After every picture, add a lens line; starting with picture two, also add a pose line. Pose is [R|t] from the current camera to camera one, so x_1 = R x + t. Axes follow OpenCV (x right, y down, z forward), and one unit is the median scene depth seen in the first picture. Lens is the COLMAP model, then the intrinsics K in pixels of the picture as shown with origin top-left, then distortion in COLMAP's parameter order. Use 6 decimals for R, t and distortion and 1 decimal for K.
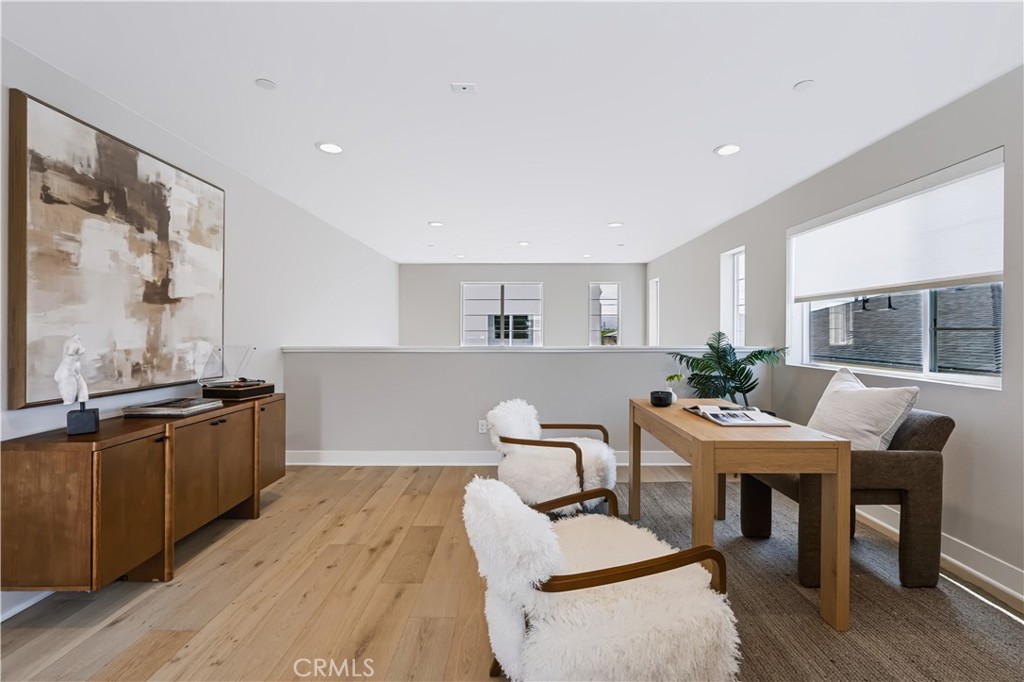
lens RADIAL K [[464.5, 0, 513.3], [0, 464.5, 336.2], [0, 0, 1]] dist [0.000603, -0.000160]
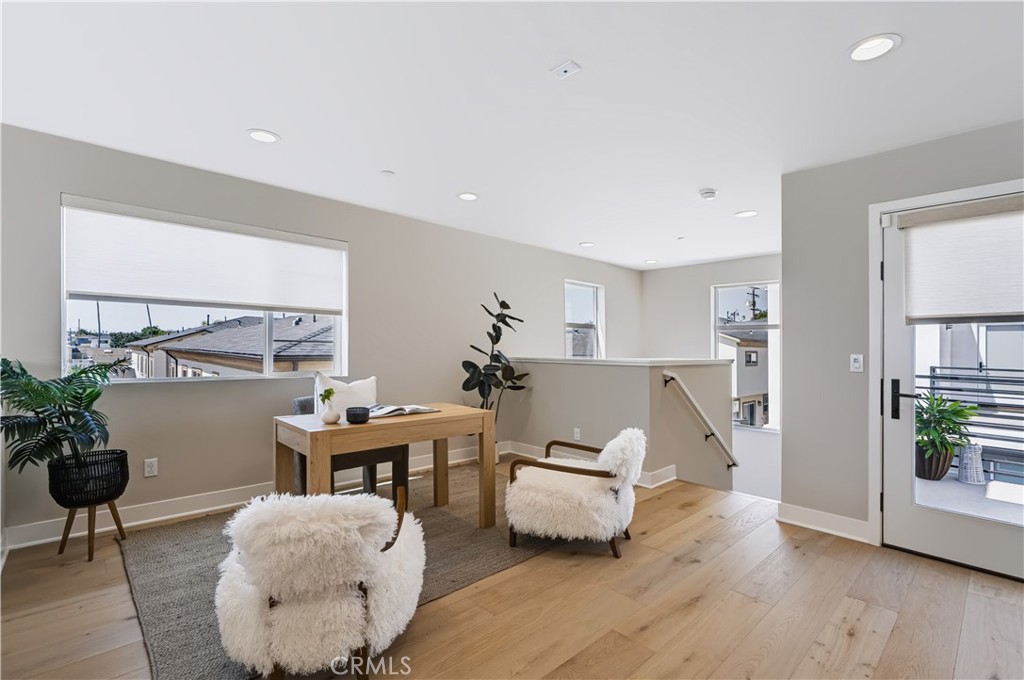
lens RADIAL K [[464.5, 0, 510.3], [0, 464.5, 343.1], [0, 0, 1]] dist [0.000603, -0.000160]
pose [[-0.686063, -0.008883, 0.727487, -0.756200], [-0.008216, 0.999956, 0.004462, -0.025227], [-0.727495, -0.002916, -0.686106, 1.878053]]
